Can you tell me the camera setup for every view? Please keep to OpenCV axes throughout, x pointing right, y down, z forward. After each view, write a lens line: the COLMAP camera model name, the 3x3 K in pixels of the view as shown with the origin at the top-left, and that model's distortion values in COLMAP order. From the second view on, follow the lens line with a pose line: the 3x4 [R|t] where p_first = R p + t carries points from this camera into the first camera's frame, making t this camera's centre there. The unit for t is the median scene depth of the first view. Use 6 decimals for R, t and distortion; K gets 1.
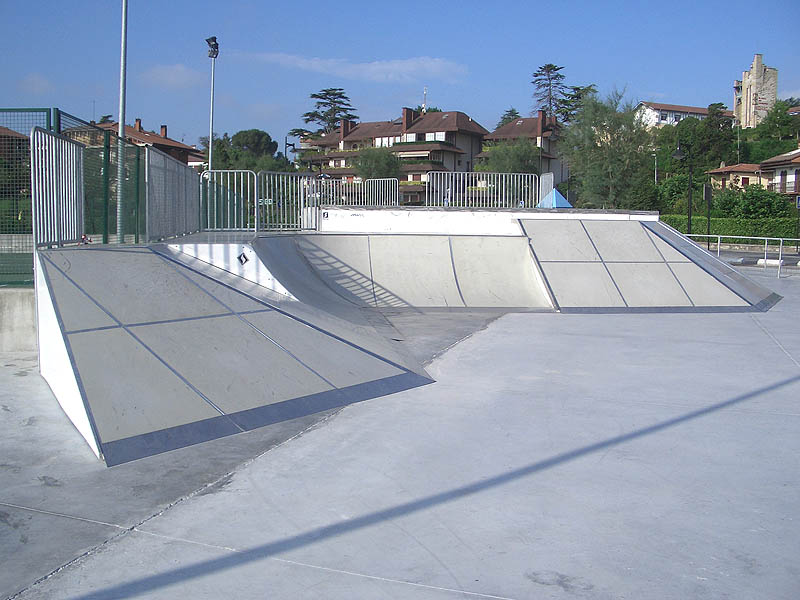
lens RADIAL K [[818.6, 0, 394.5], [0, 818.6, 299.1], [0, 0, 1]] dist [-0.125679, 0.000000]
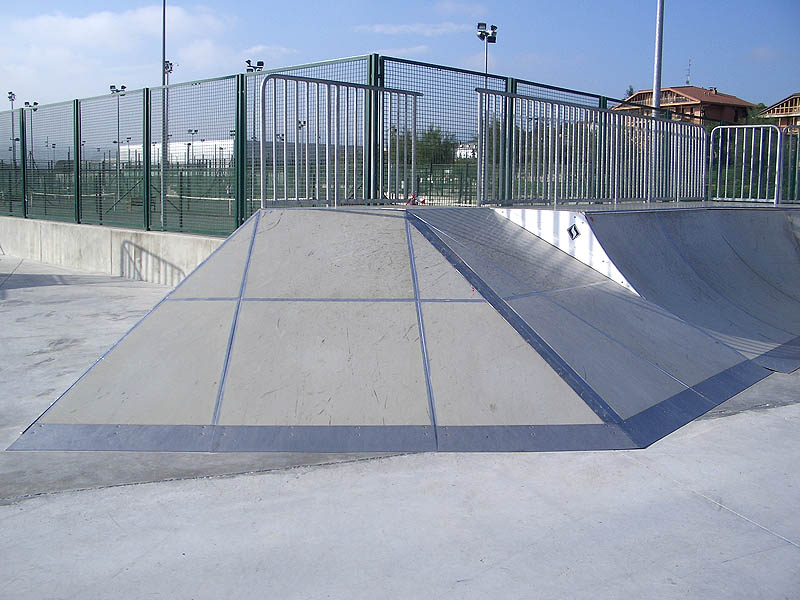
lens RADIAL K [[840.1, 0, 396.9], [0, 840.1, 299.9], [0, 0, 1]] dist [-0.084583, 0.000000]
pose [[0.651097, 0.109014, -0.751125, 0.027013], [-0.086838, 0.993832, 0.068966, -0.002407], [0.754011, 0.020322, 0.656548, 0.034276]]
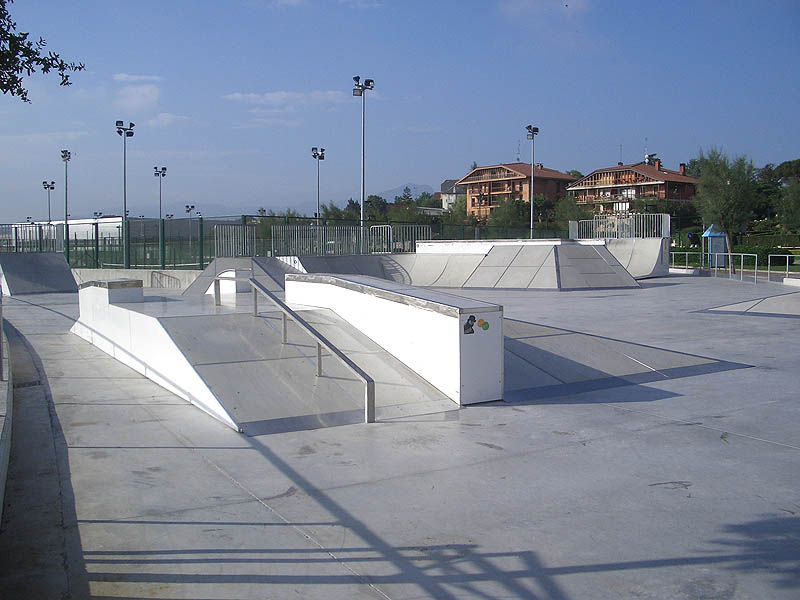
lens RADIAL K [[845.3, 0, 402.5], [0, 845.3, 294.3], [0, 0, 1]] dist [-0.176038, 0.000000]
pose [[0.757874, 0.020313, -0.652085, 0.191174], [-0.050750, 0.998322, -0.027884, 0.012225], [0.650425, 0.054226, 0.757633, -0.094719]]
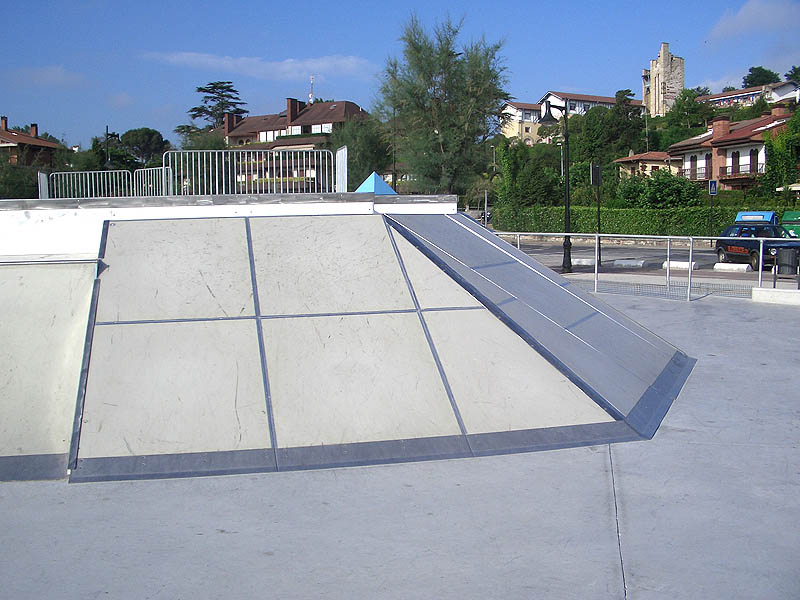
lens RADIAL K [[818.6, 0, 399.1], [0, 818.6, 301.7], [0, 0, 1]] dist [-0.125679, 0.000000]
pose [[0.994354, -0.035840, 0.099877, 0.036379], [0.035335, 0.999352, 0.006823, -0.006901], [-0.100056, -0.003256, 0.994976, 0.073484]]
